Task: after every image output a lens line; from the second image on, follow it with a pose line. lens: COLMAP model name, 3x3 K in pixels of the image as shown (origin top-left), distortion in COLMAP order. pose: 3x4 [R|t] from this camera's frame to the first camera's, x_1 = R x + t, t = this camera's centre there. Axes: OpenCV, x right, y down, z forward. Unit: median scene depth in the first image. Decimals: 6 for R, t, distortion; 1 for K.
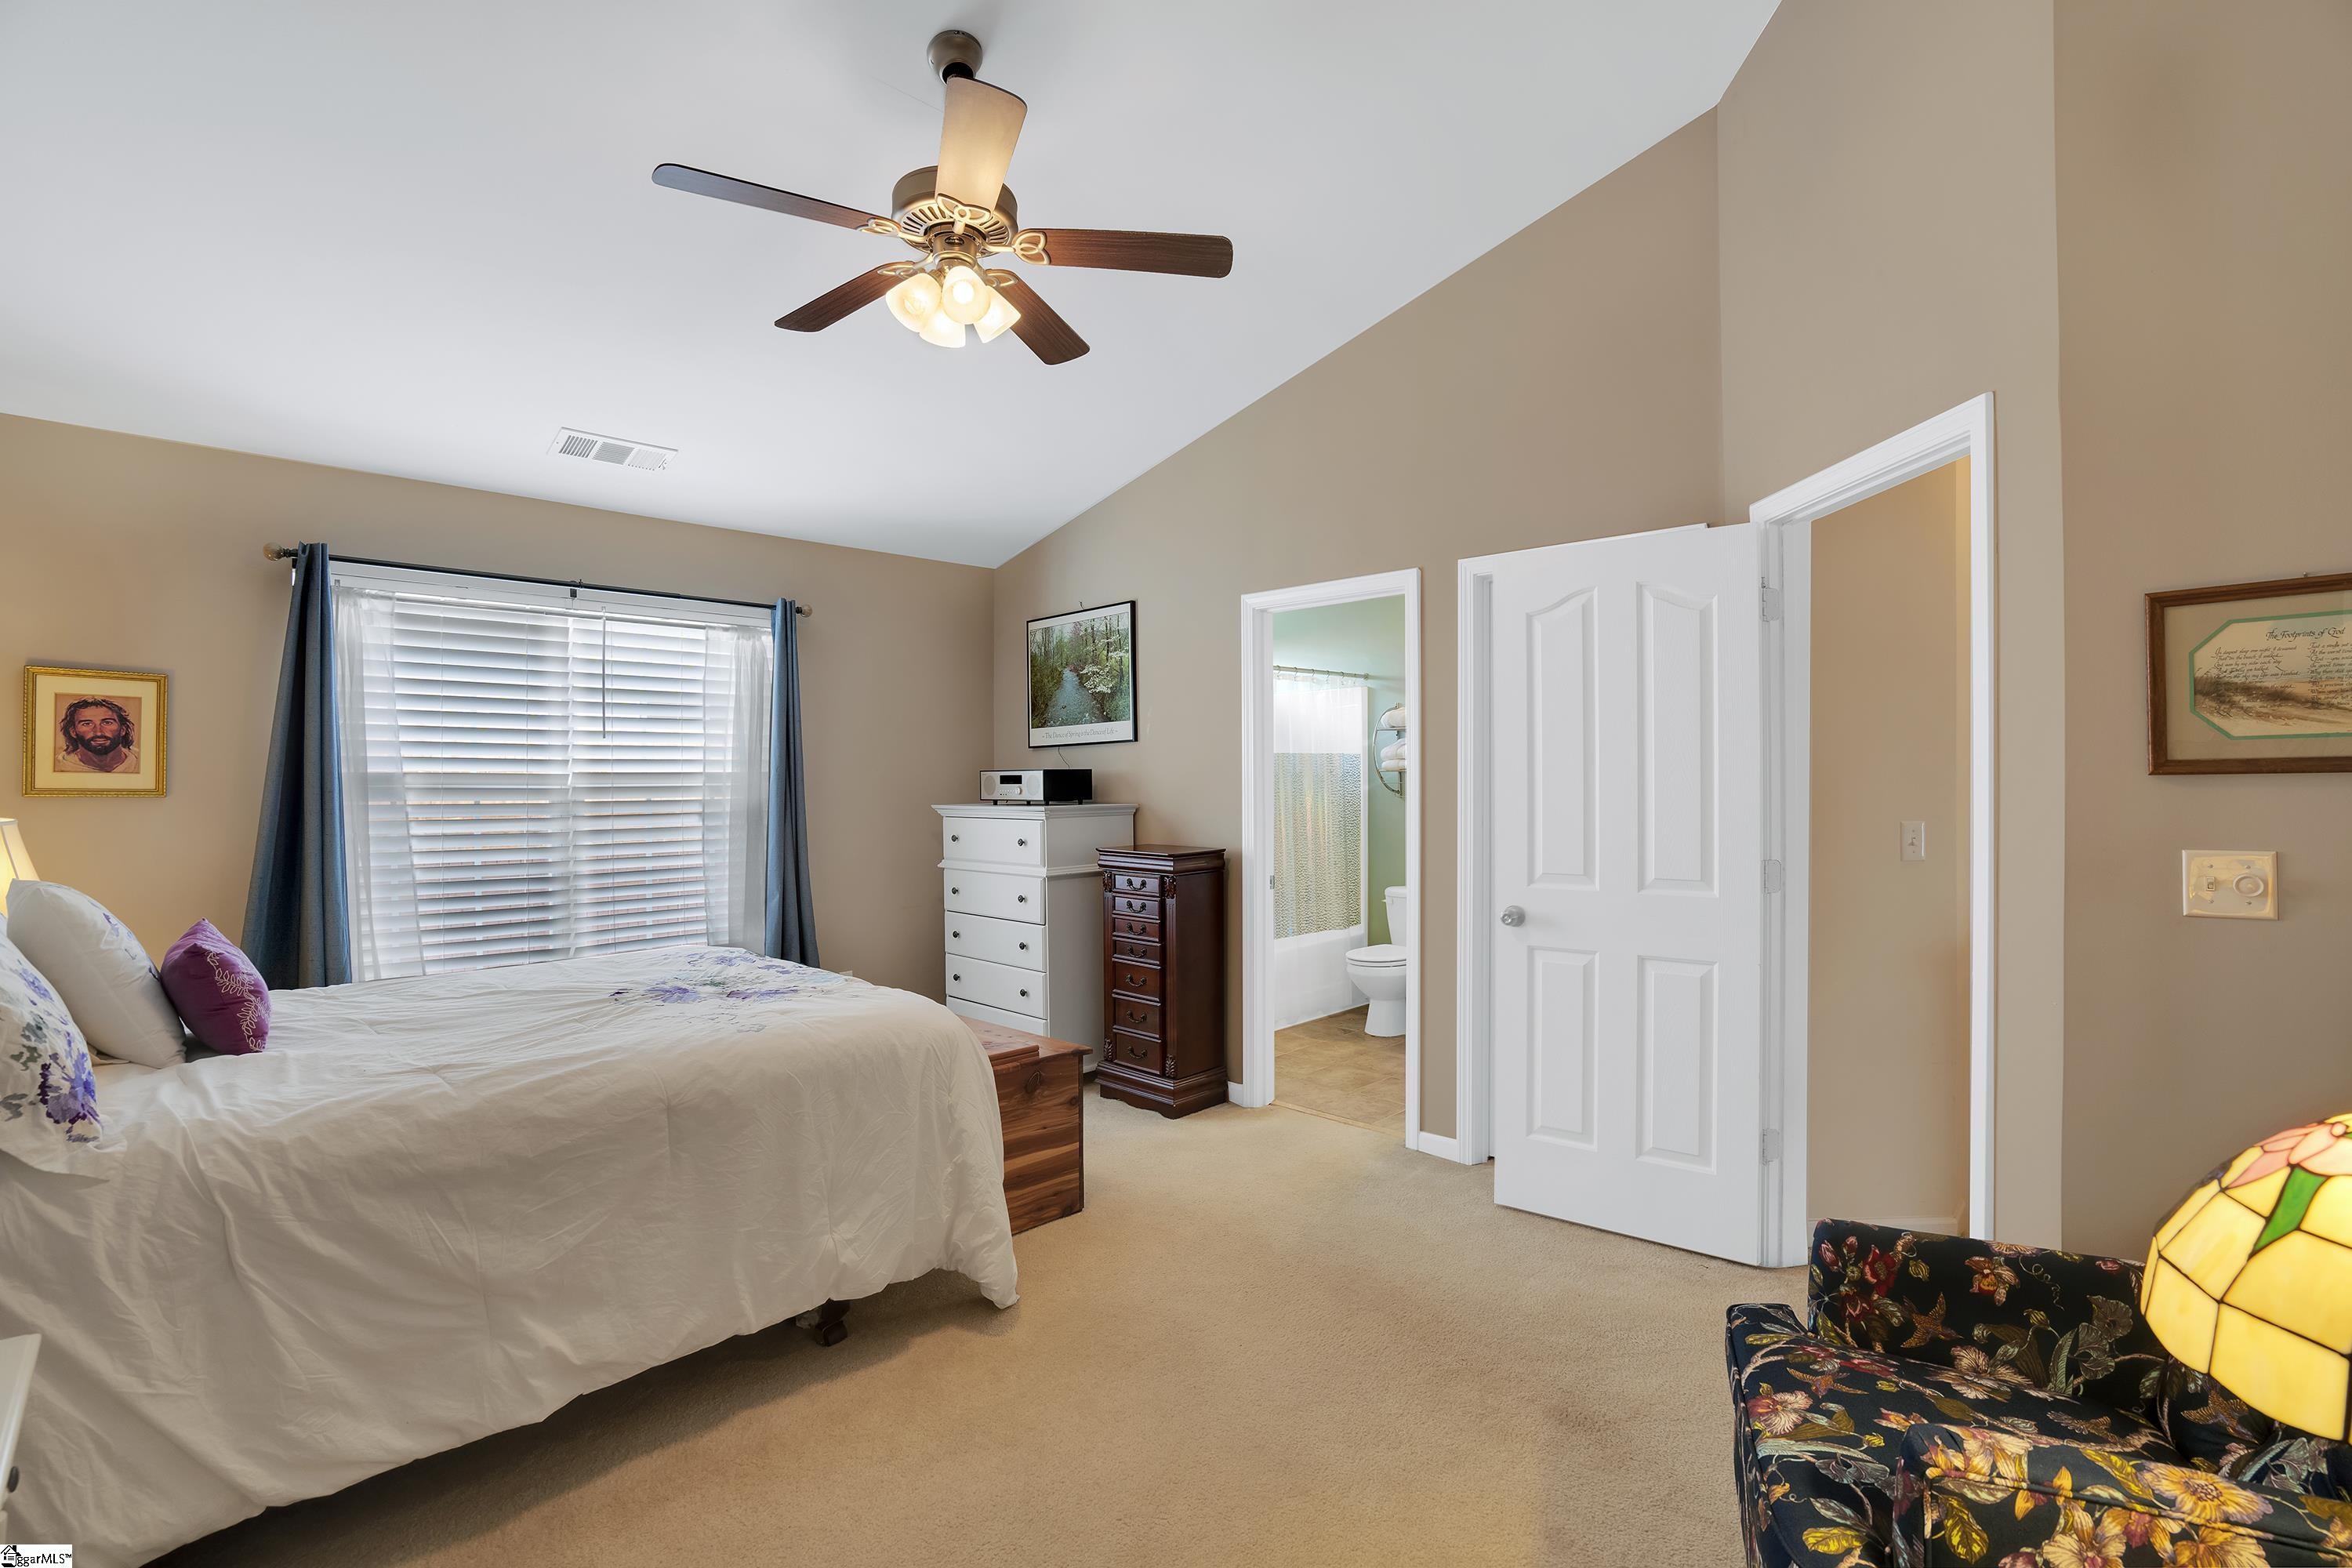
lens RADIAL K [[1108.0, 0, 1163.5], [0, 1108.0, 776.4], [0, 0, 1]] dist [-0.023950, 0.001576]
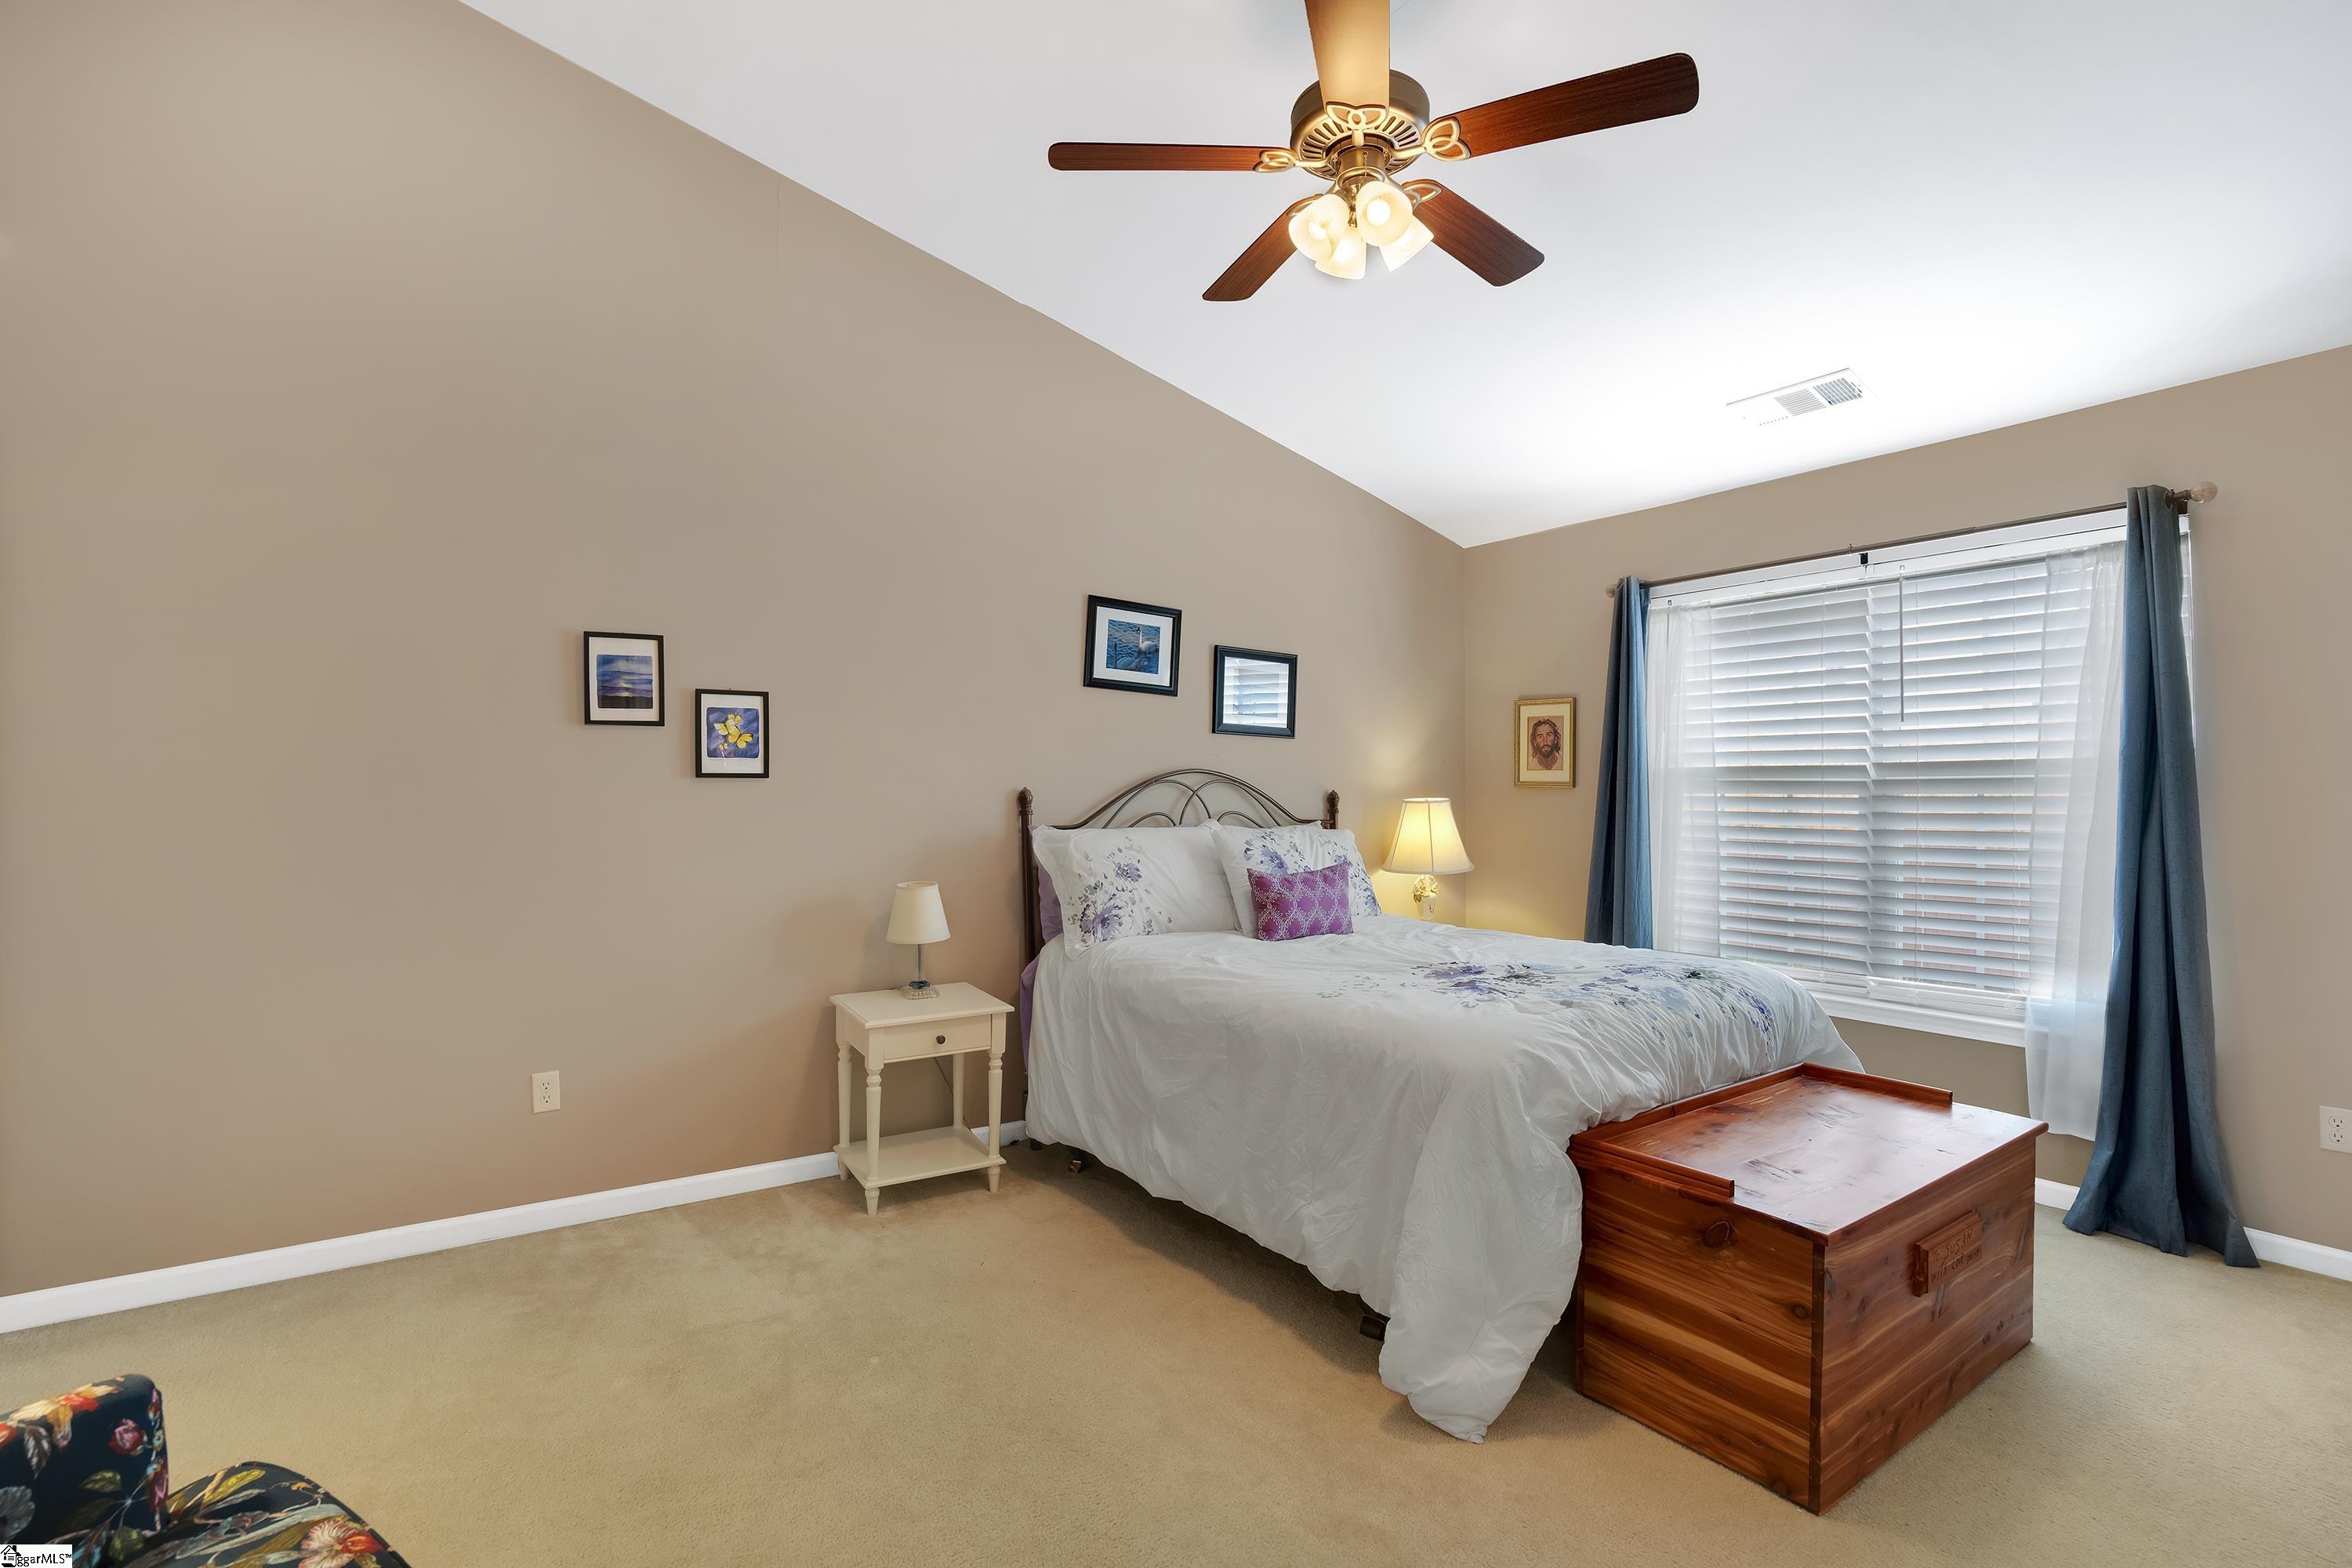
lens RADIAL K [[1108.0, 0, 1163.2], [0, 1108.0, 800.6], [0, 0, 1]] dist [-0.023950, 0.001576]
pose [[-0.193284, 0.013041, -0.981056, 0.556415], [0.004664, 0.999913, 0.012372, 0.016457], [0.981132, -0.002185, -0.193328, 0.799589]]
